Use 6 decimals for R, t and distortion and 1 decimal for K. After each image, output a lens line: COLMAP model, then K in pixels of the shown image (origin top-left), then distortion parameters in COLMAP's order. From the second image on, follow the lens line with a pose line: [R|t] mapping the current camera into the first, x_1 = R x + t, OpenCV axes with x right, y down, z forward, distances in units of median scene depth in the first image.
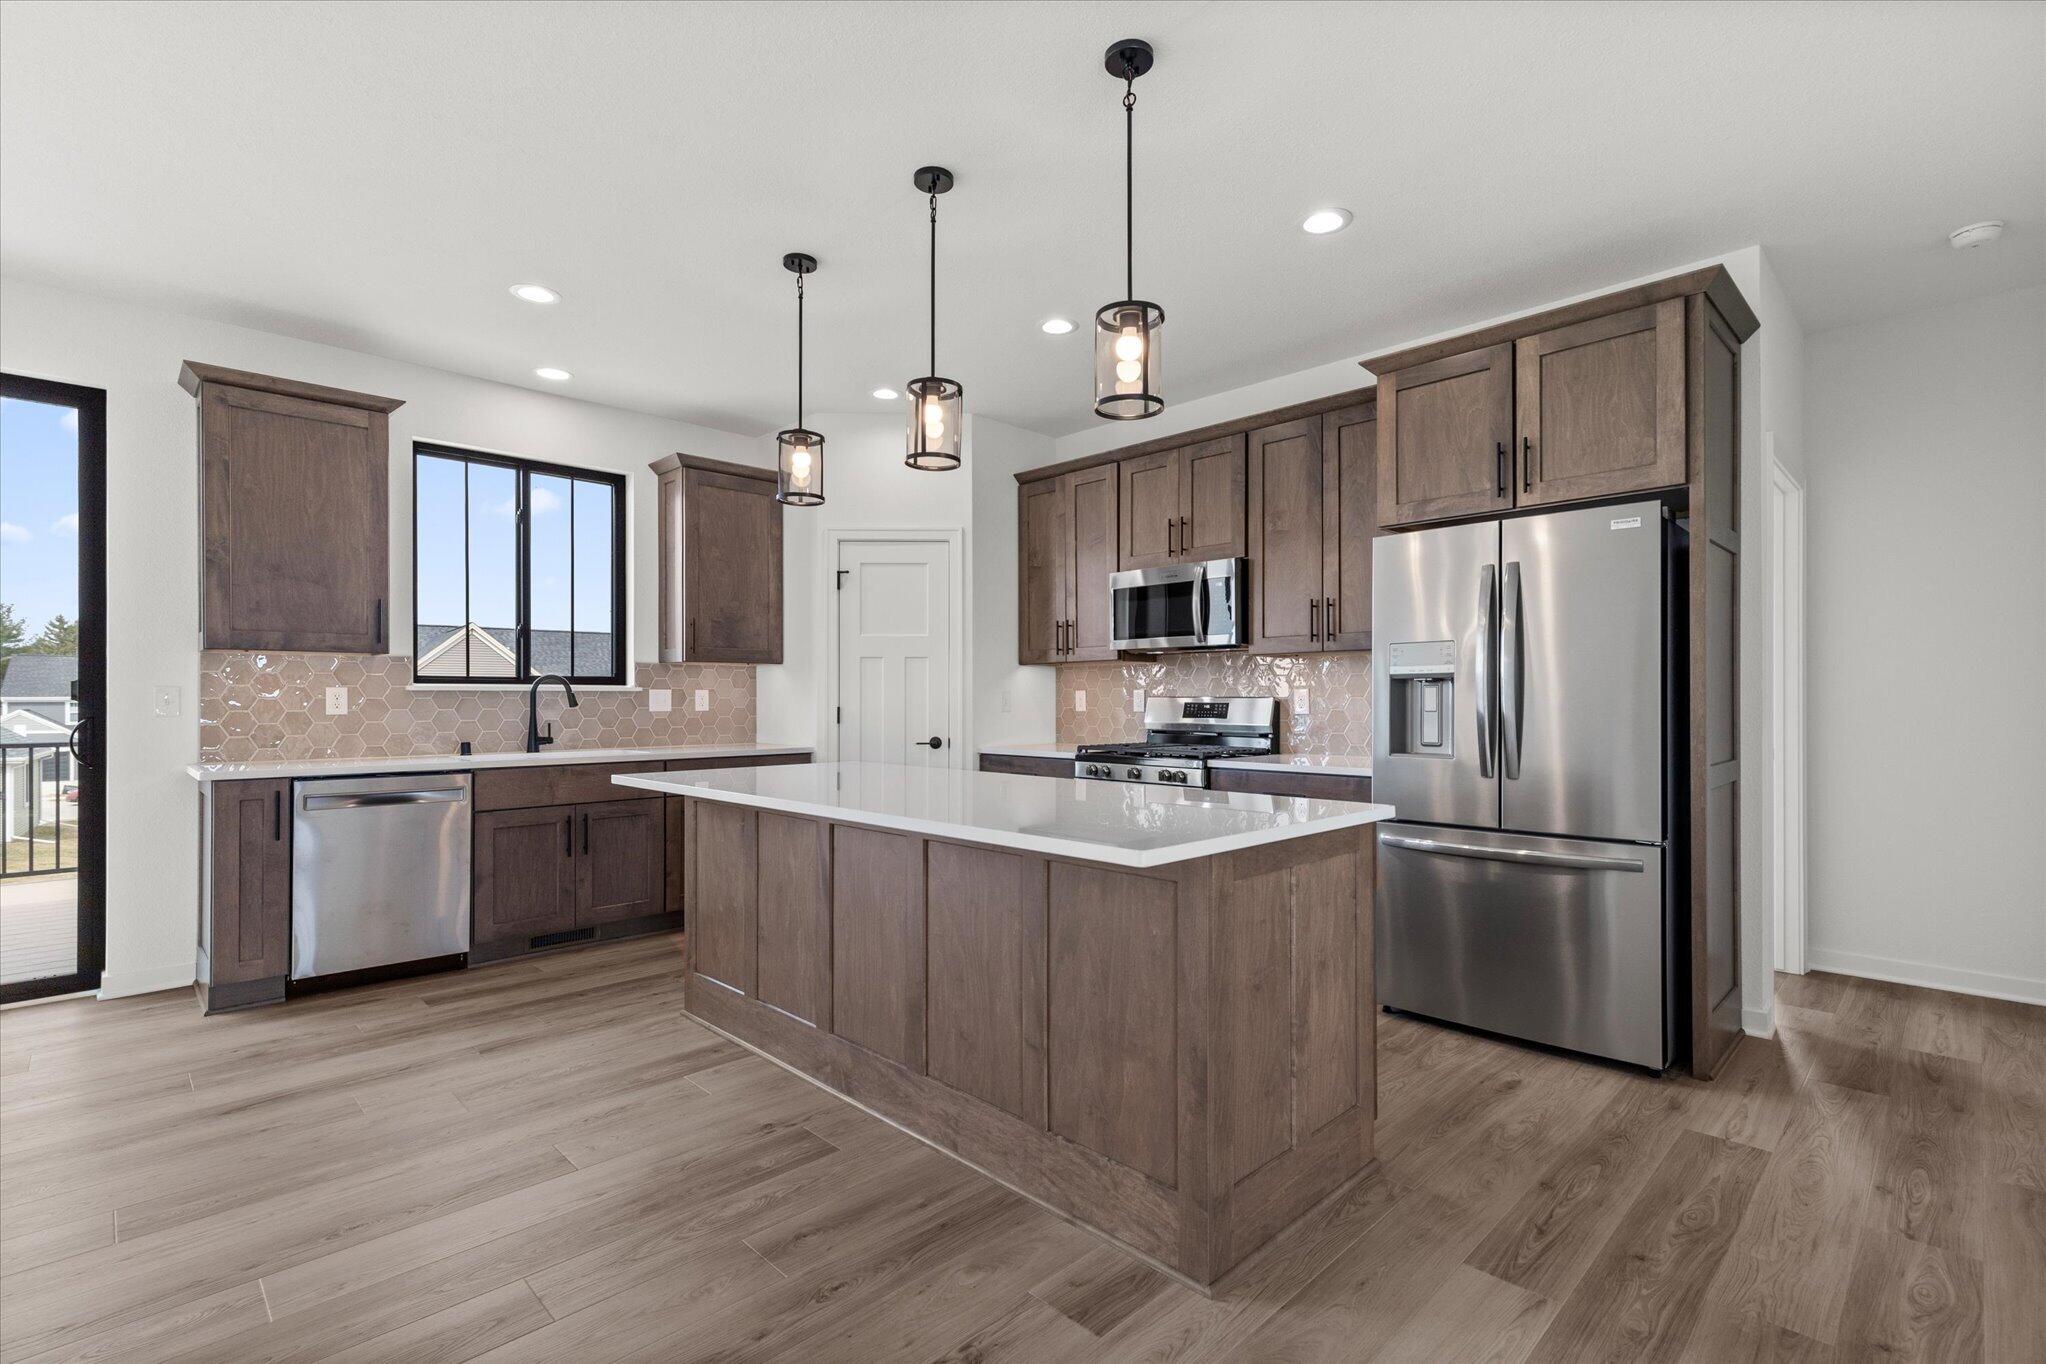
lens RADIAL K [[928.9, 0, 1025.9], [0, 928.9, 702.6], [0, 0, 1]] dist [0.010504, -0.002106]
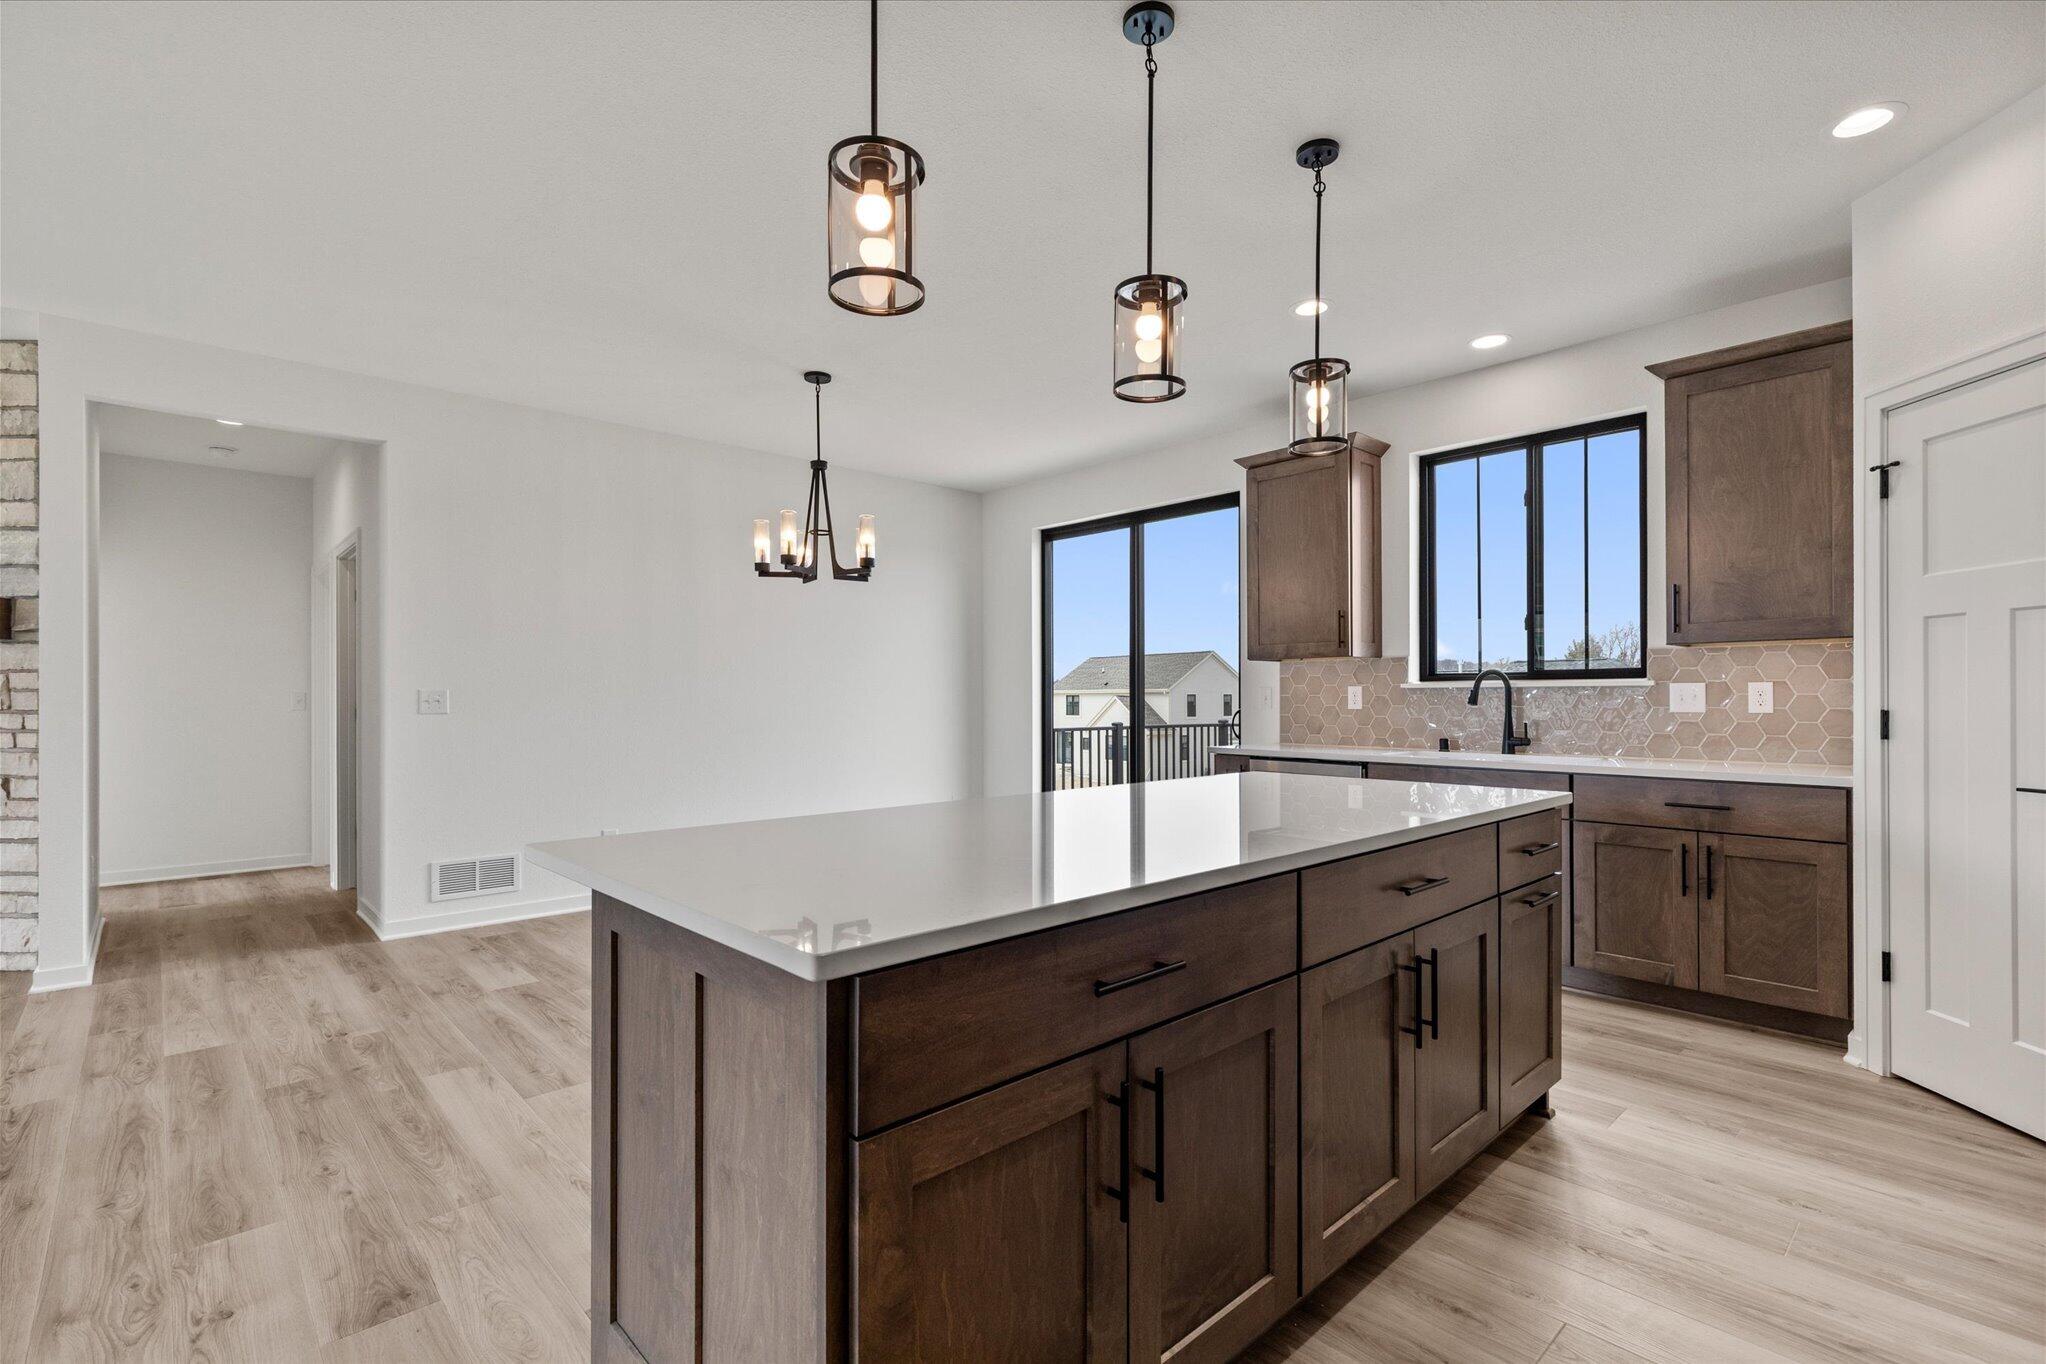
lens RADIAL K [[928.9, 0, 1025.9], [0, 928.9, 690.0], [0, 0, 1]] dist [0.010504, -0.002106]
pose [[-0.027111, -0.003393, -0.999627, 0.429474], [0.000181, 0.999994, -0.003400, -0.006933], [0.999632, -0.000273, -0.027110, 0.579757]]
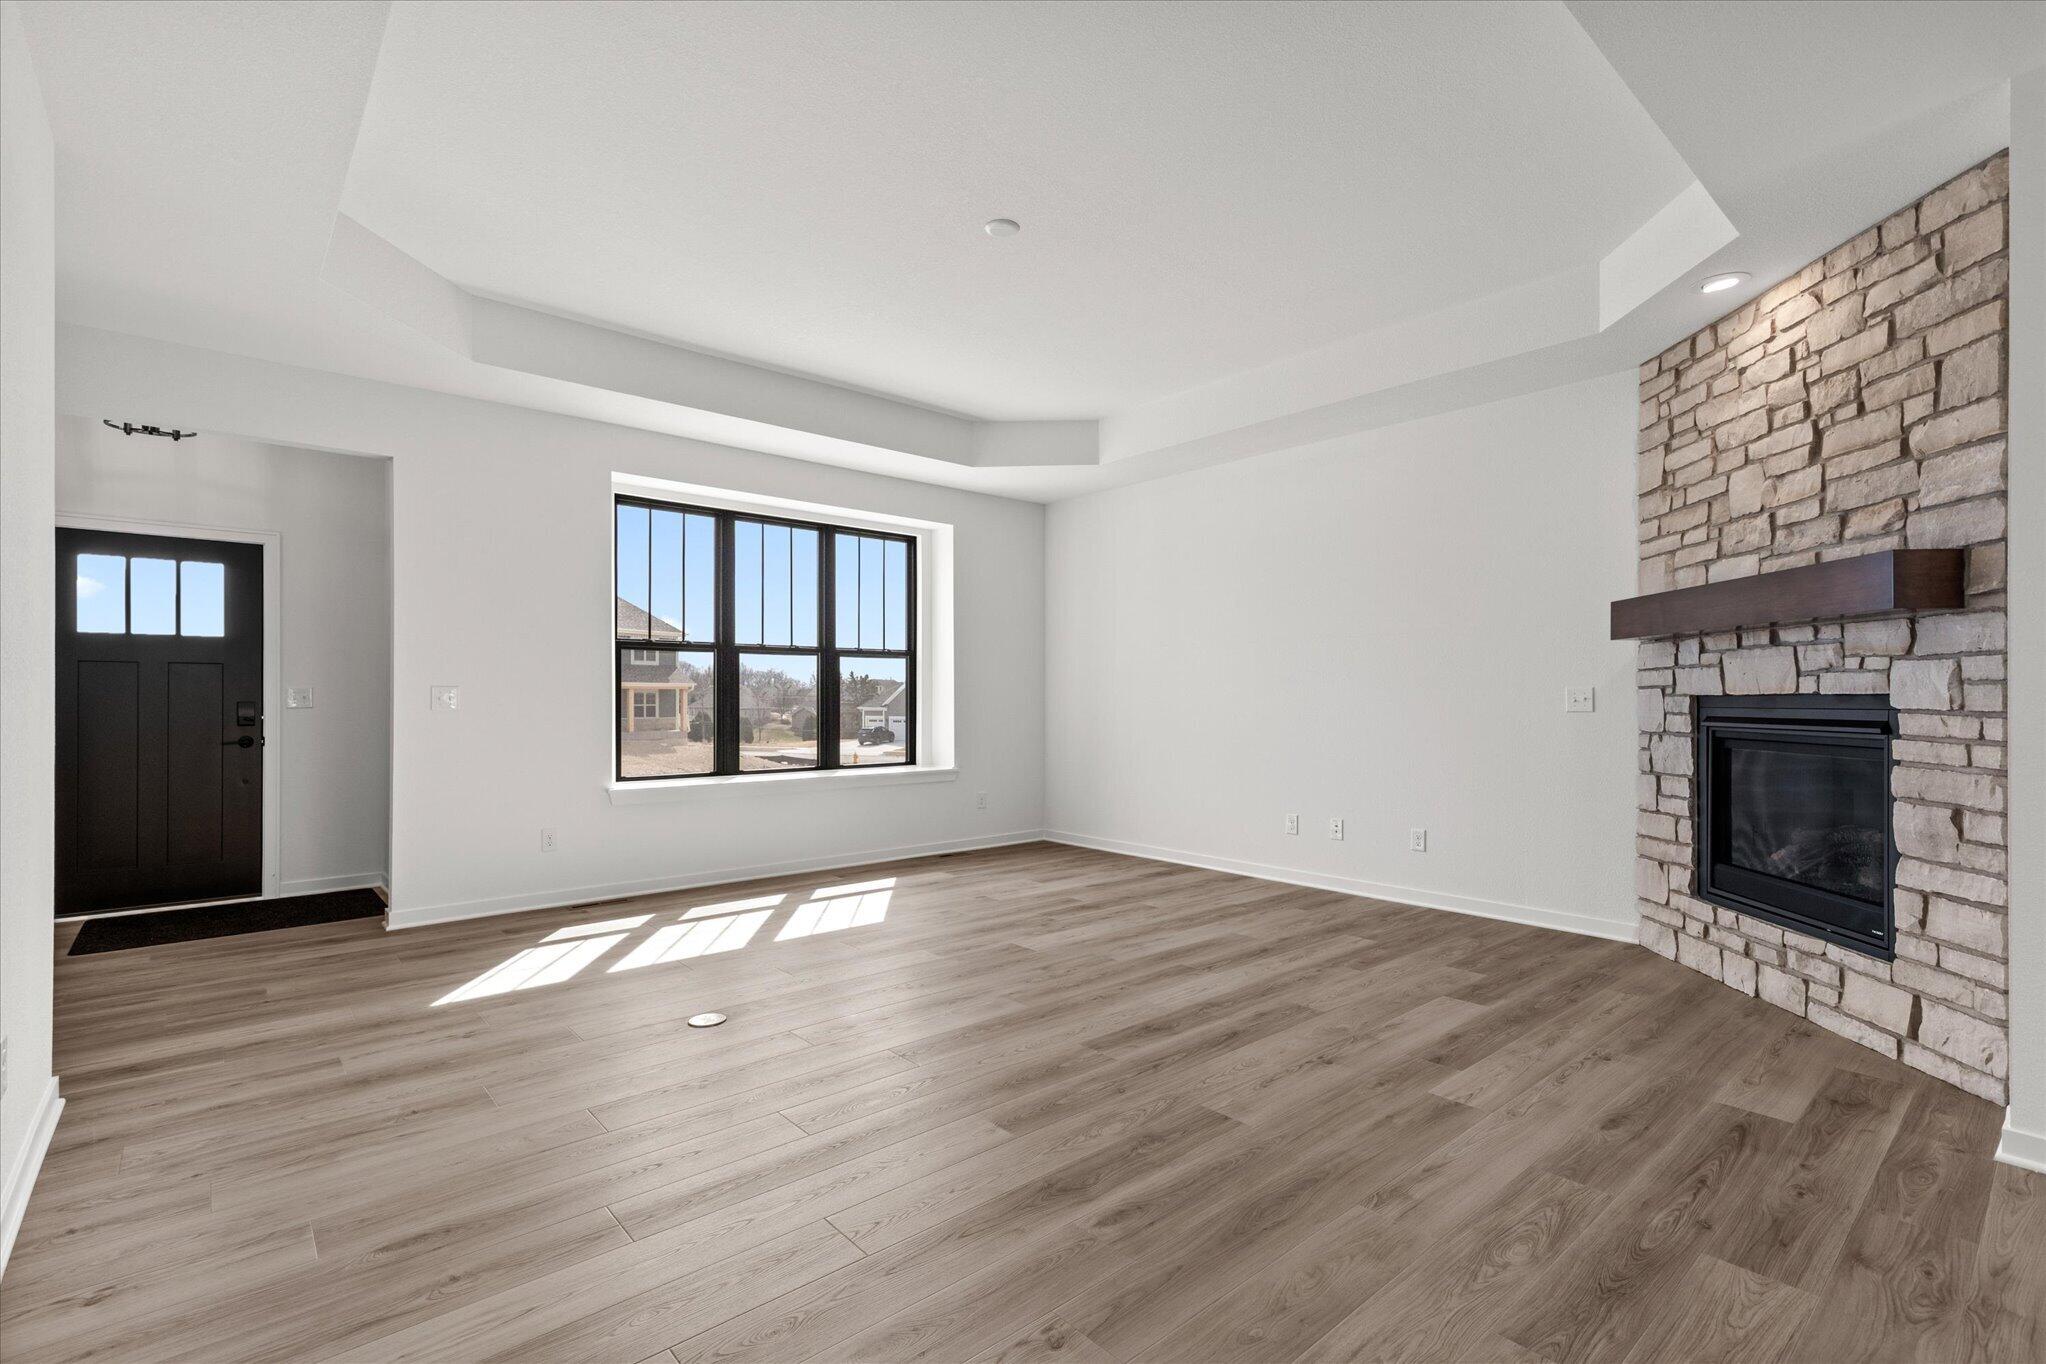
lens RADIAL K [[928.9, 0, 1032.3], [0, 928.9, 695.7], [0, 0, 1]] dist [0.010504, -0.002106]
pose [[-0.998333, -0.001161, 0.057708, 0.126365], [-0.001129, 0.999999, 0.000575, -0.000512], [-0.057709, 0.000509, -0.998333, 0.224732]]
